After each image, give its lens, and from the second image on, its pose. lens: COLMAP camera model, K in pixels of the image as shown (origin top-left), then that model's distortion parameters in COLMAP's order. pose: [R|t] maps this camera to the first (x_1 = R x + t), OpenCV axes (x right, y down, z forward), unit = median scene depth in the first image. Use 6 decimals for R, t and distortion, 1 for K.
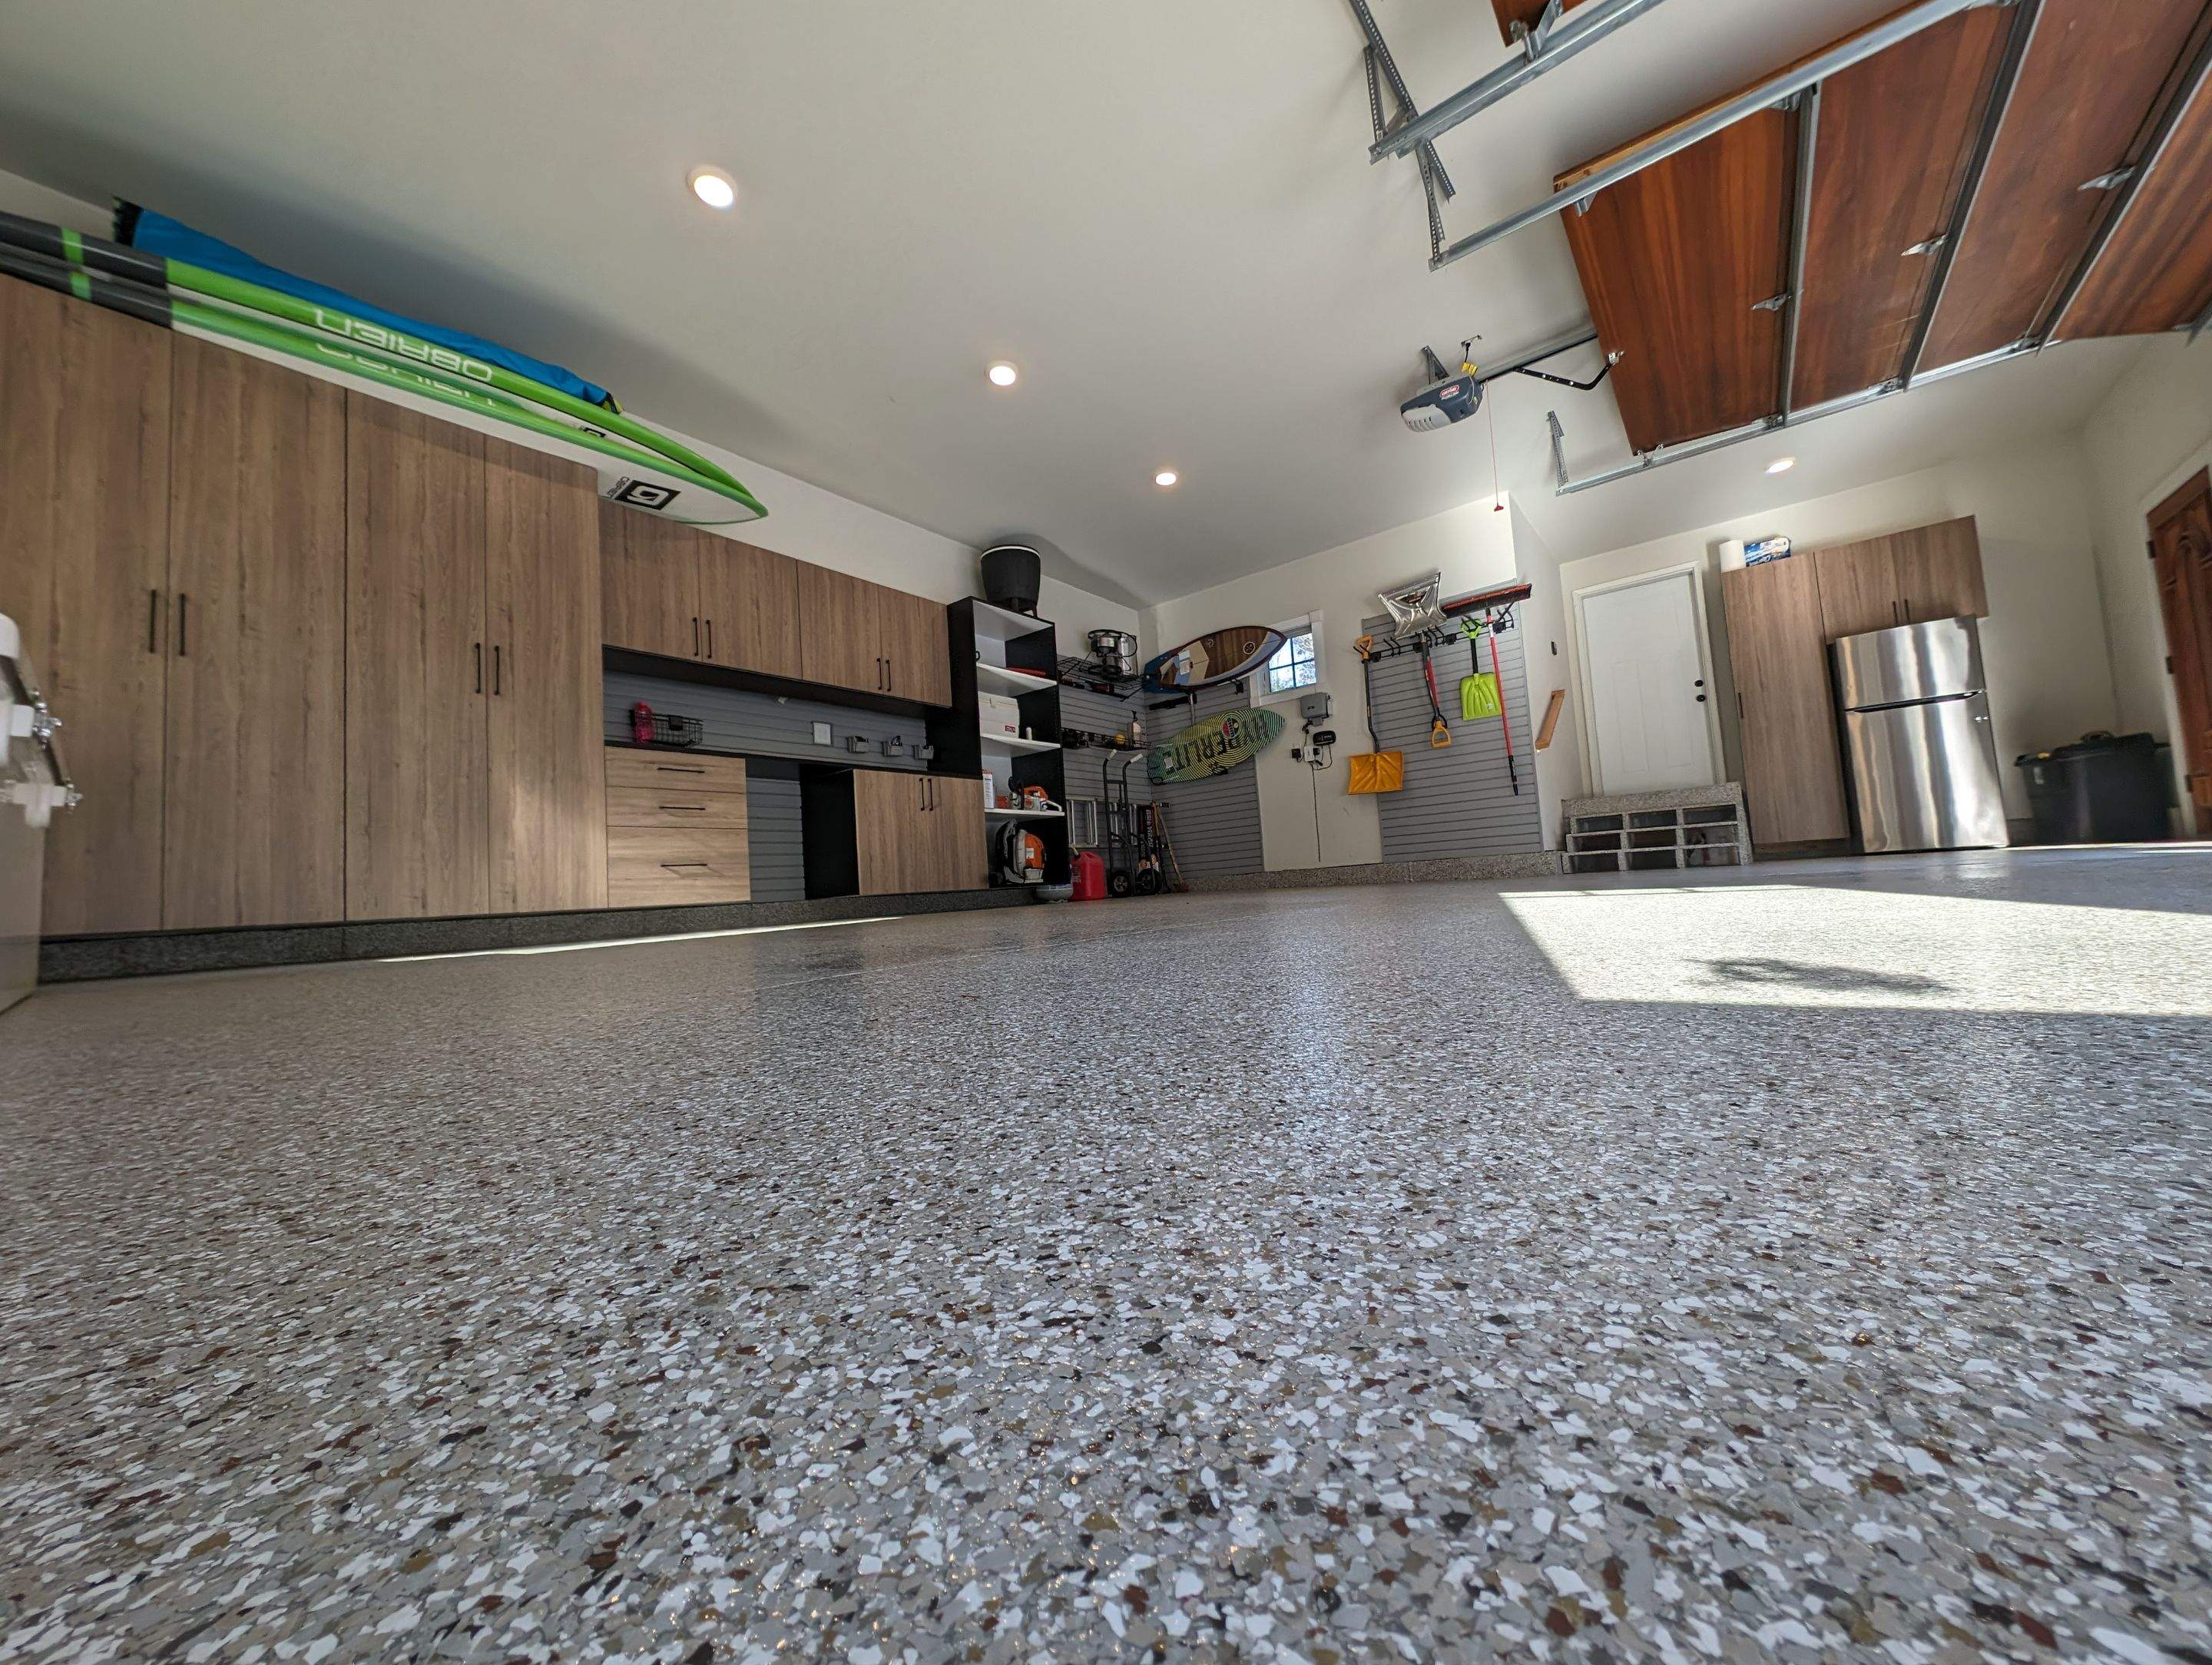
lens RADIAL K [[809.6, 0, 1114.1], [0, 809.6, 825.5], [0, 0, 1]] dist [0.000179, 0.000019]
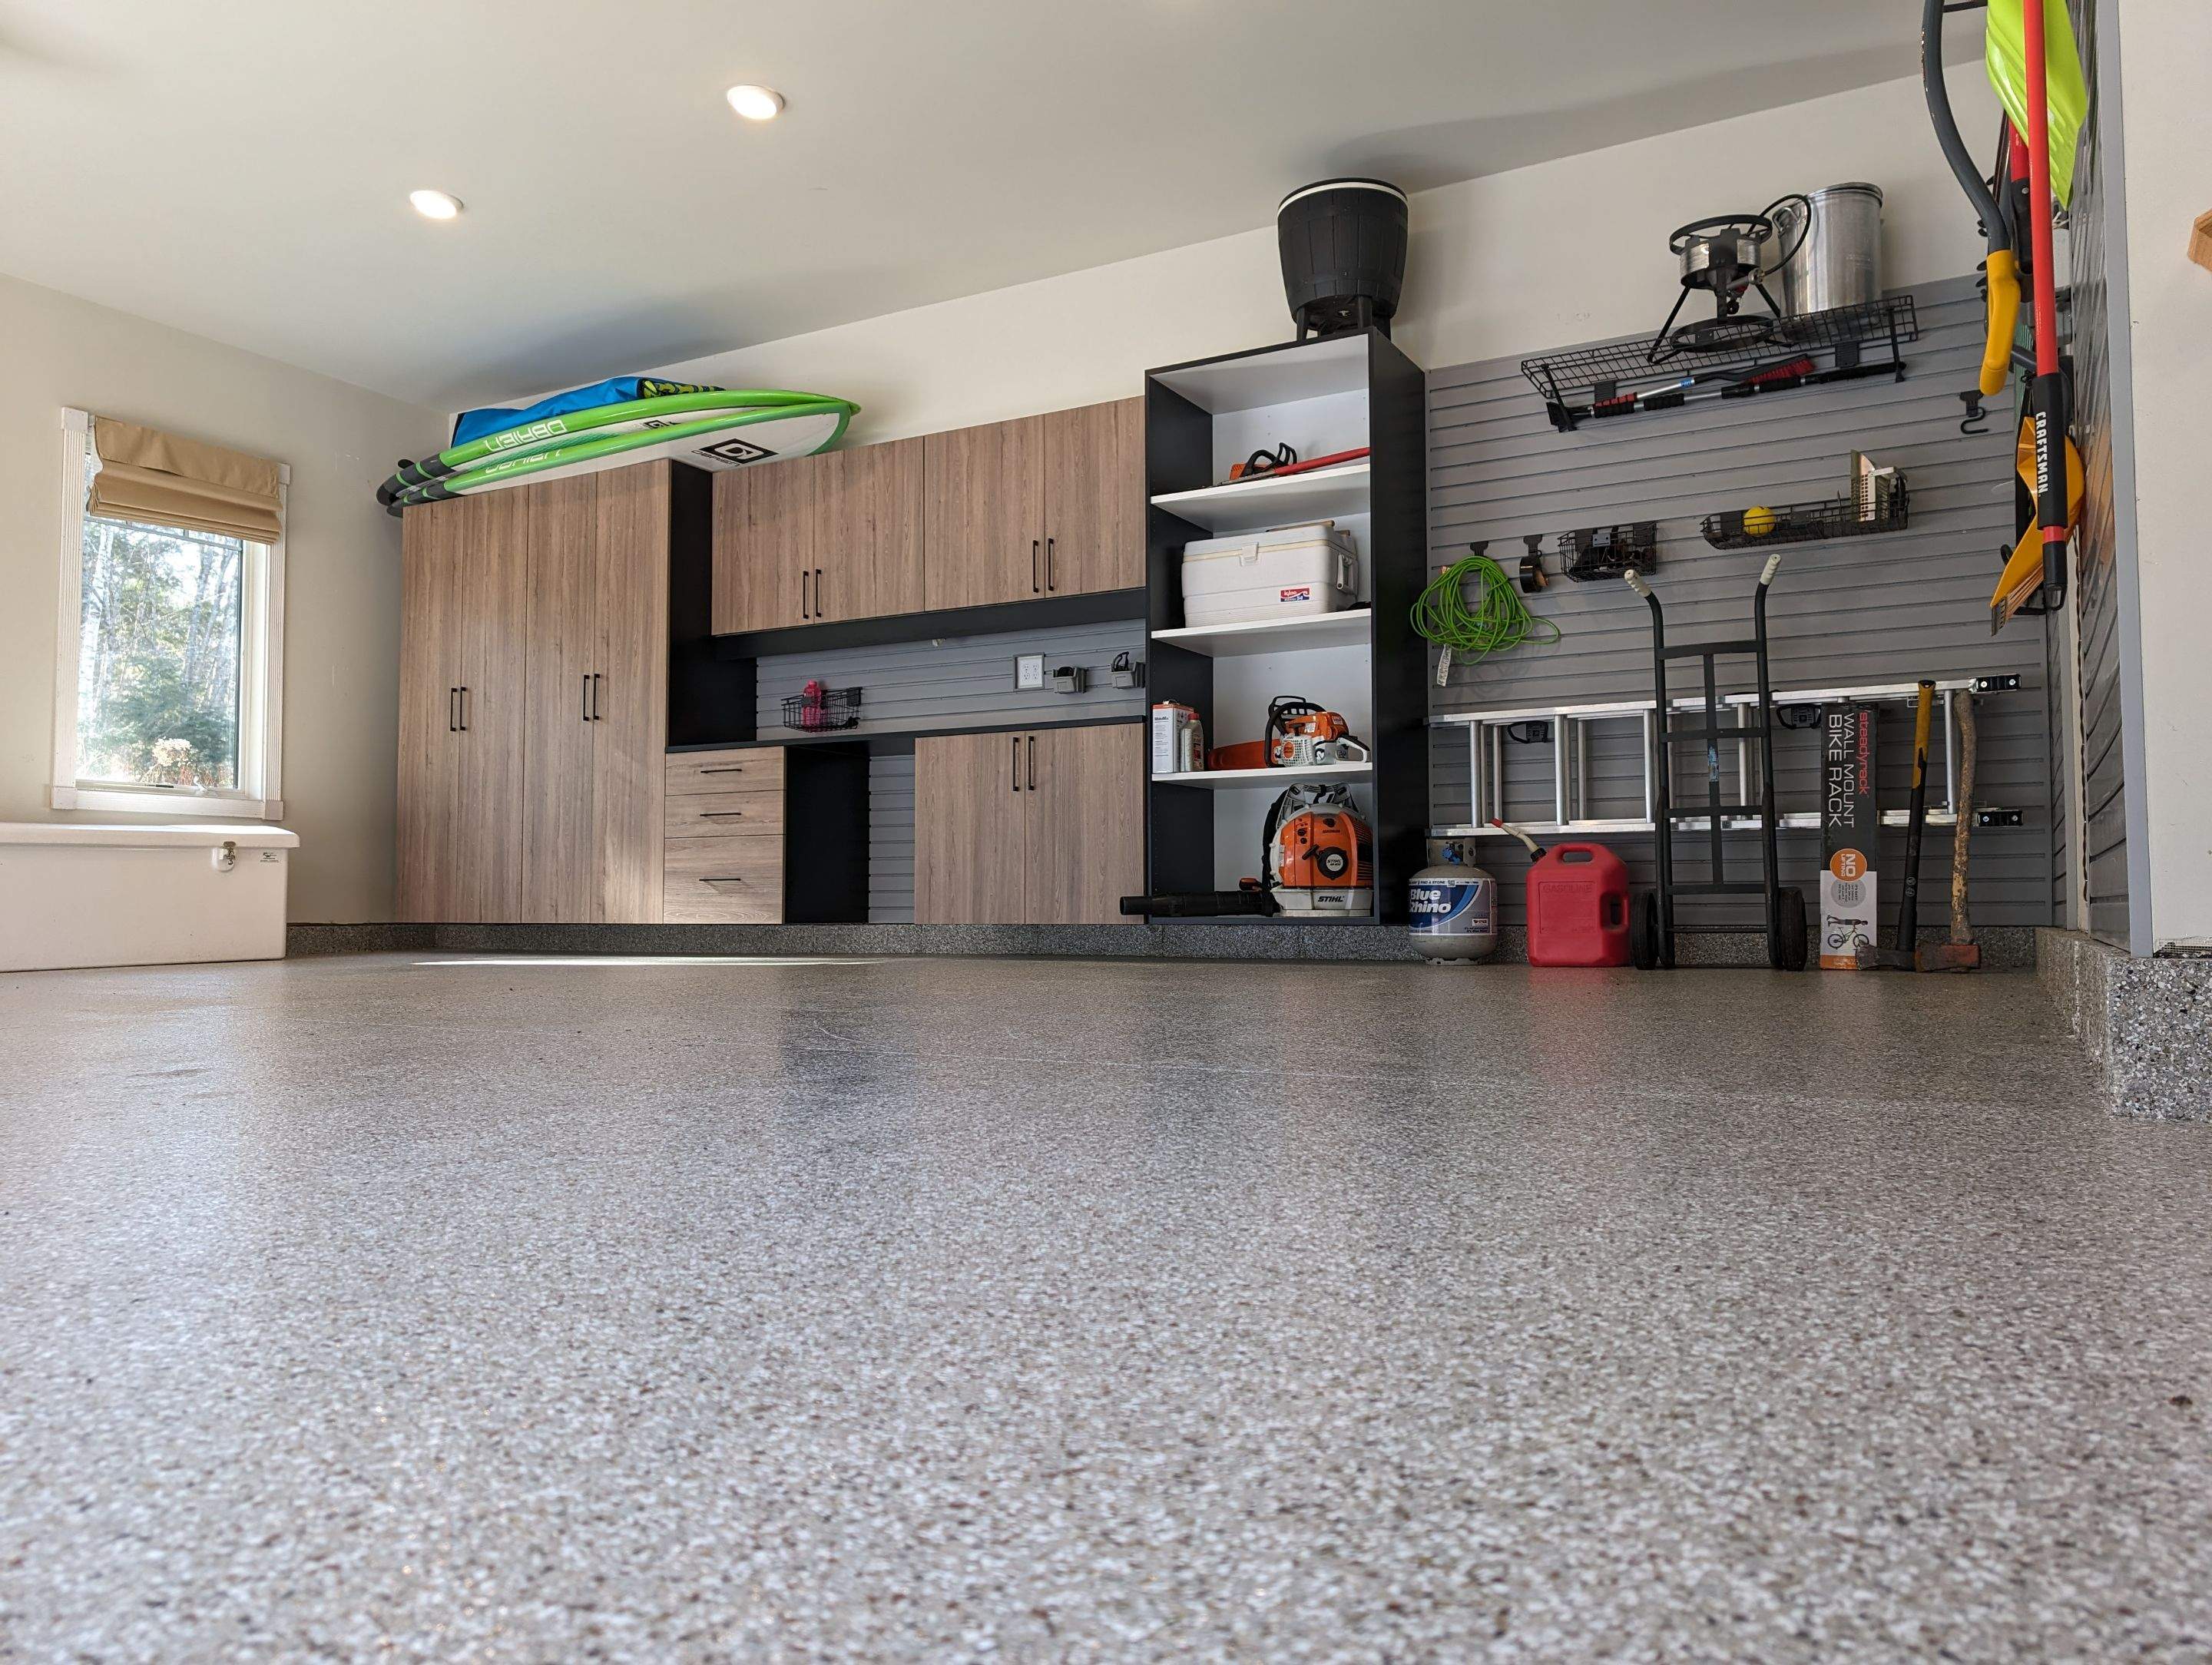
lens RADIAL K [[1589.4, 0, 1122.9], [0, 1589.4, 830.7], [0, 0, 1]] dist [0.010622, -0.008324]
pose [[0.155267, 0.008589, -0.987835, 1.005168], [0.067274, 0.997549, 0.019248, -0.006541], [0.985579, -0.069444, 0.154308, 0.955129]]
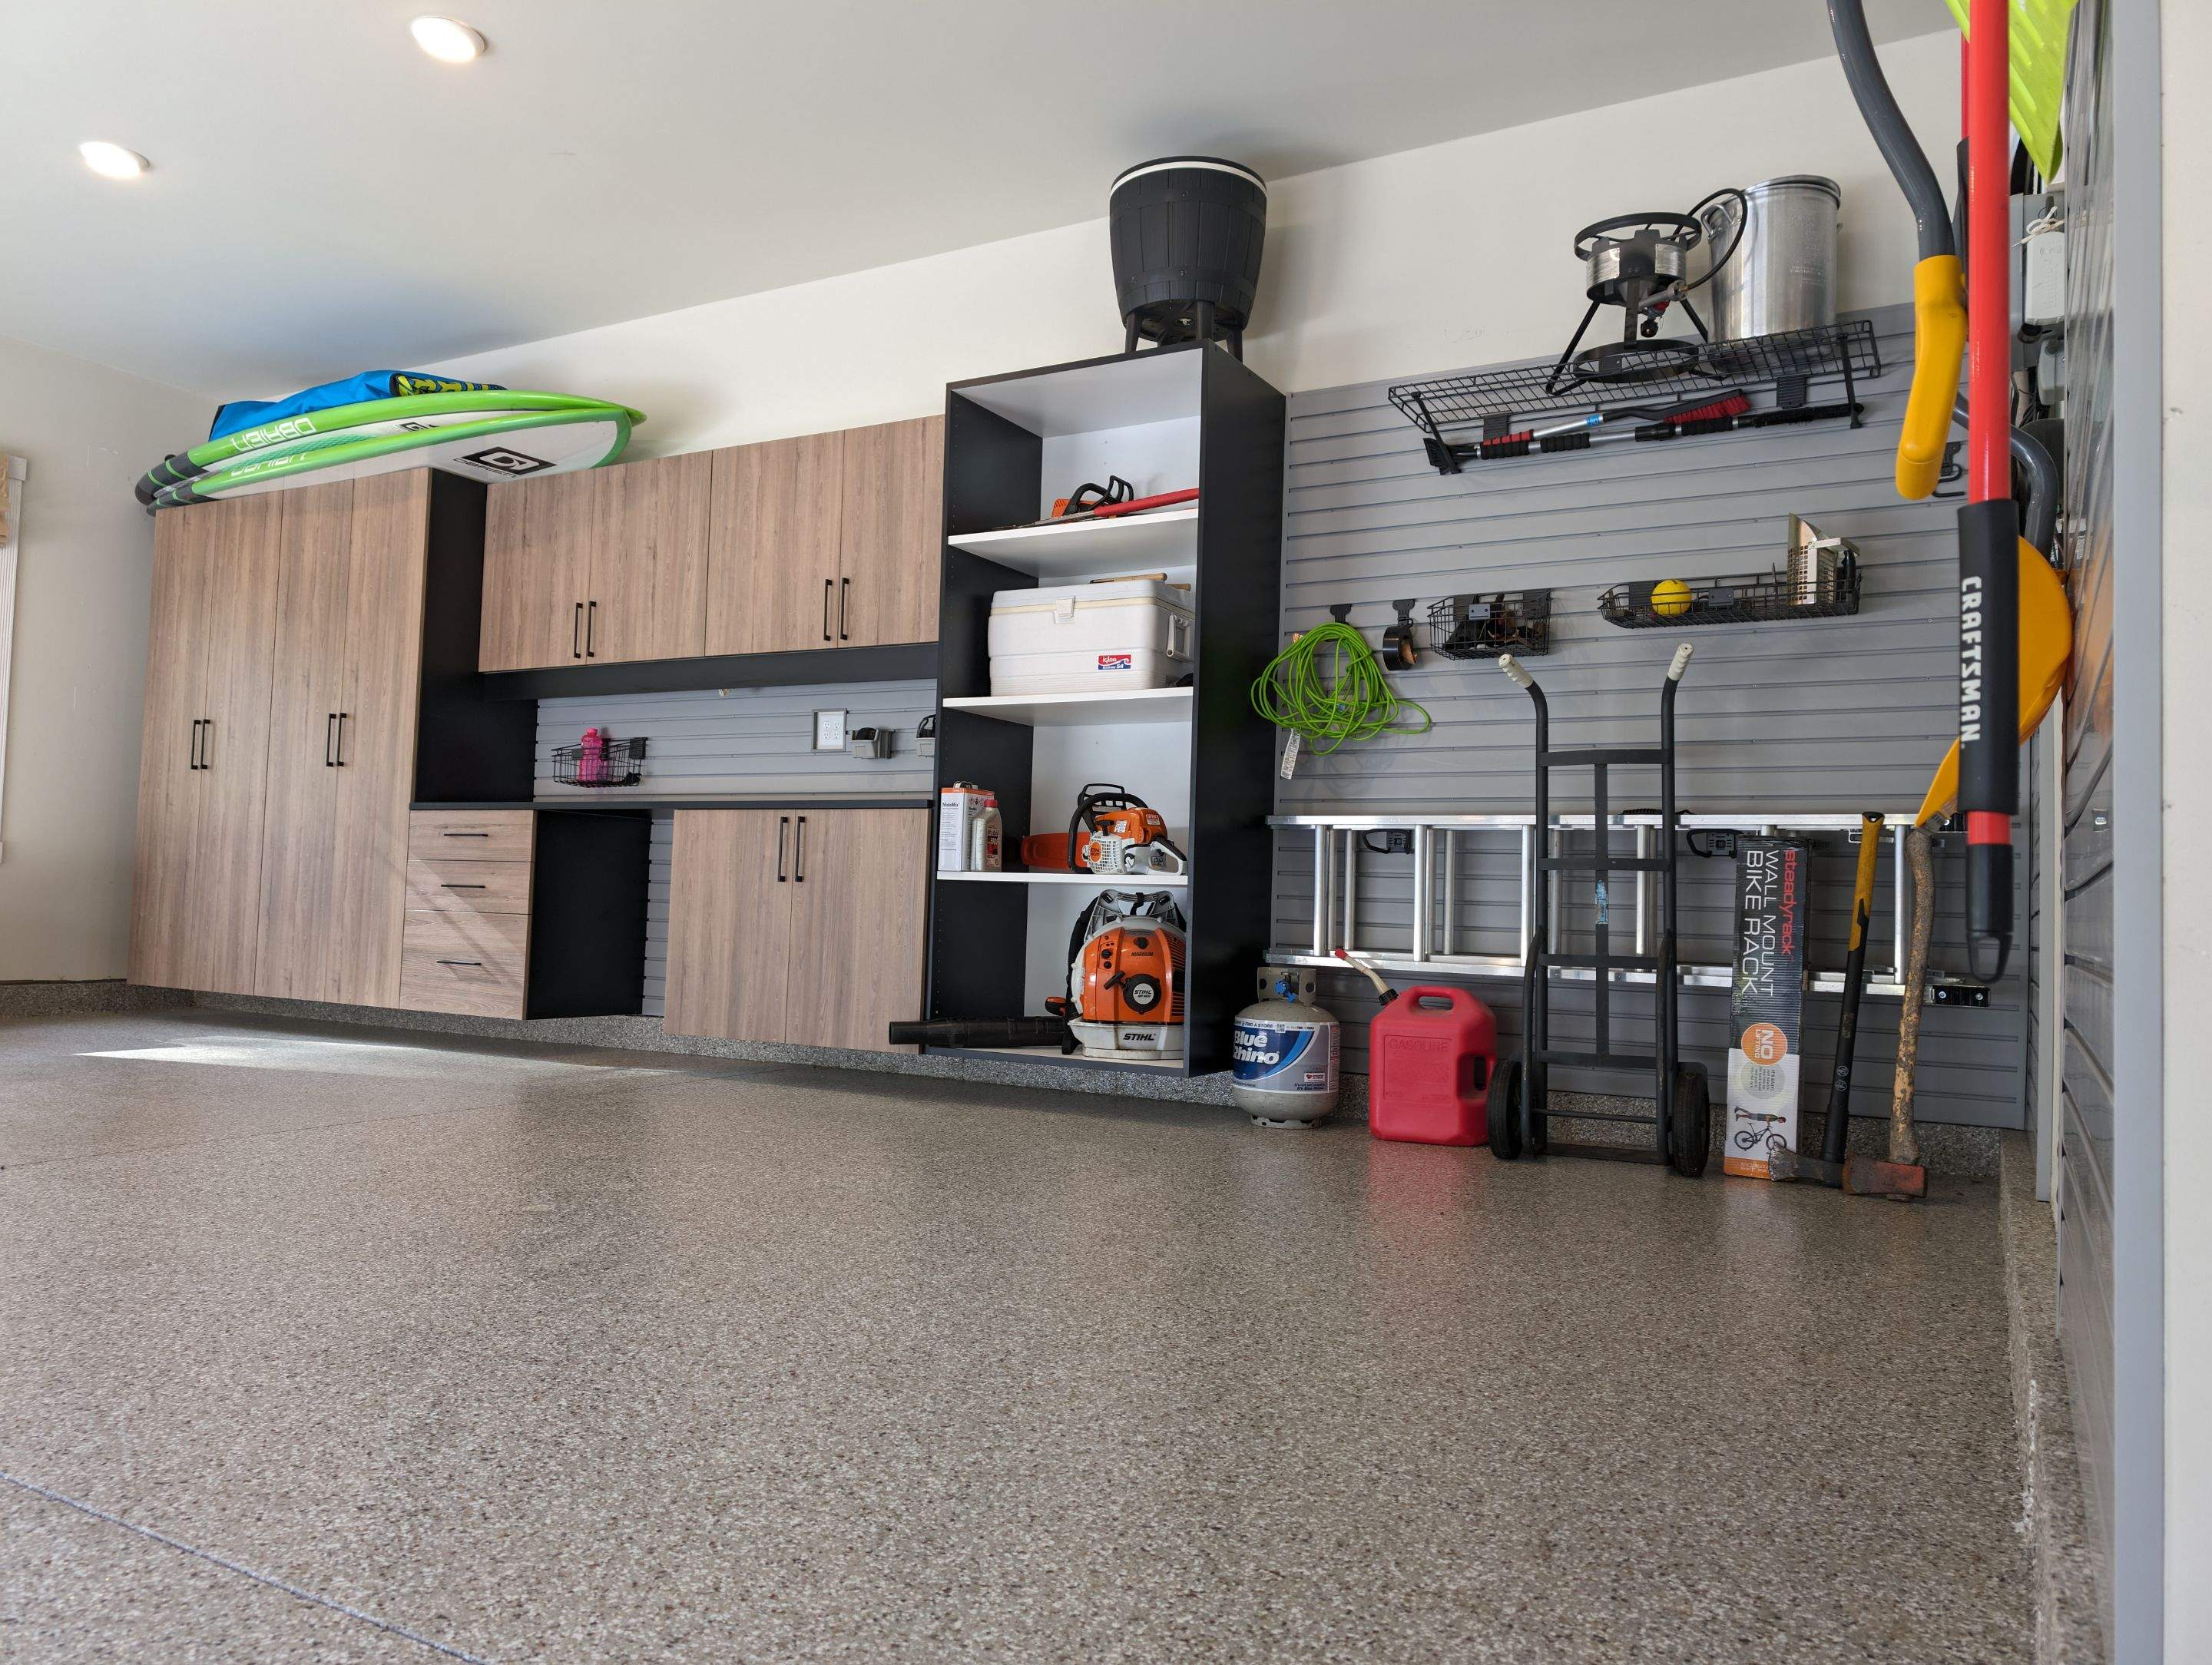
lens RADIAL K [[1580.0, 0, 1088.8], [0, 1580.0, 827.1], [0, 0, 1]] dist [0.008695, -0.002362]
pose [[0.137195, 0.016510, -0.990406, 0.809892], [0.034305, 0.999182, 0.021409, -0.071396], [0.989950, -0.036913, 0.136517, 1.128084]]
